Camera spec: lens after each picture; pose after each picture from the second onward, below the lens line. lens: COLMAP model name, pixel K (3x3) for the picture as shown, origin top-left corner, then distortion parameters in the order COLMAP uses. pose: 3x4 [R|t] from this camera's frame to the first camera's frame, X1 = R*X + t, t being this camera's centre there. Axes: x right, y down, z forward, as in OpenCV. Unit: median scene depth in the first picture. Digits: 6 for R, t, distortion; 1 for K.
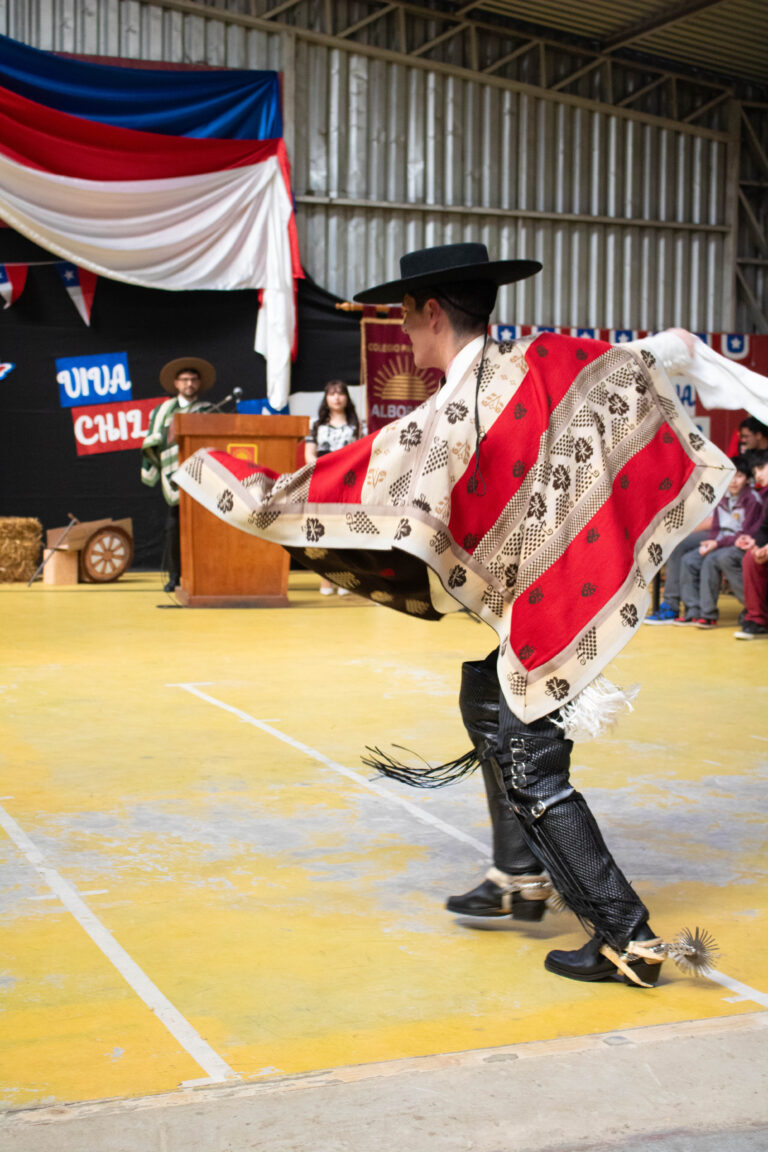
lens RADIAL K [[1706.5, 0, 388.8], [0, 1706.5, 574.8], [0, 0, 1]] dist [-0.044648, 0.000000]
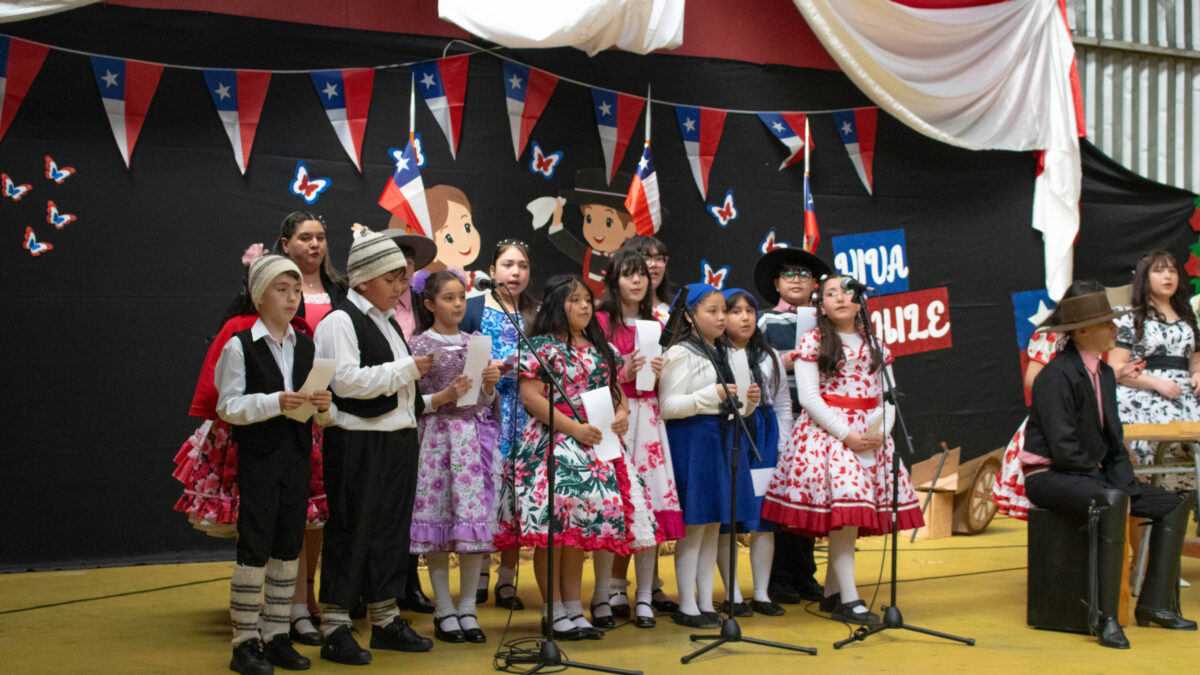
lens RADIAL K [[2684.9, 0, 605.5], [0, 2684.9, 339.6], [0, 0, 1]] dist [0.002991, 0.000000]
pose [[0.933304, -0.004297, 0.359063, -0.713497], [0.025349, 0.998222, -0.053945, -0.018727], [-0.358193, 0.059449, 0.931753, -0.078347]]
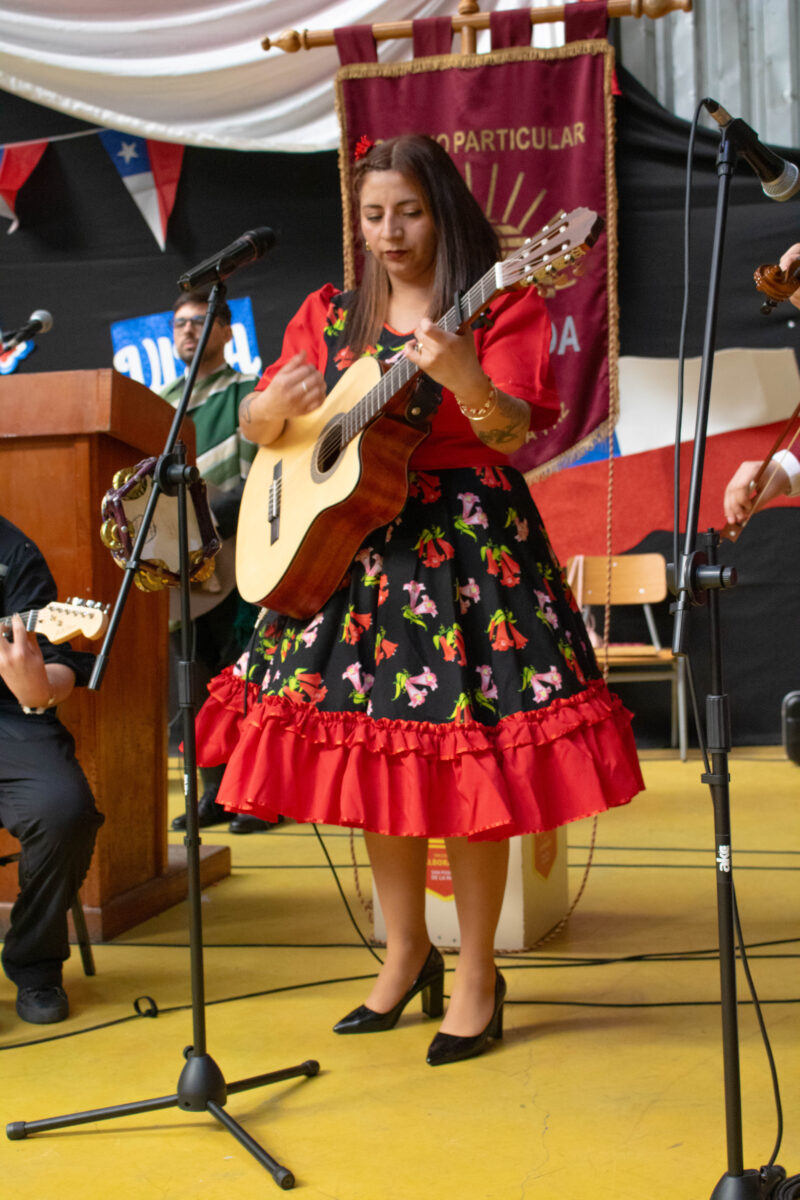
lens RADIAL K [[1837.2, 0, 389.9], [0, 1837.2, 596.5], [0, 0, 1]] dist [-0.048709, 0.000000]
pose [[0.853747, -0.025044, -0.520085, 0.148152], [0.012848, 0.999552, -0.027042, -0.031830], [0.520529, 0.016405, 0.853687, 0.585439]]
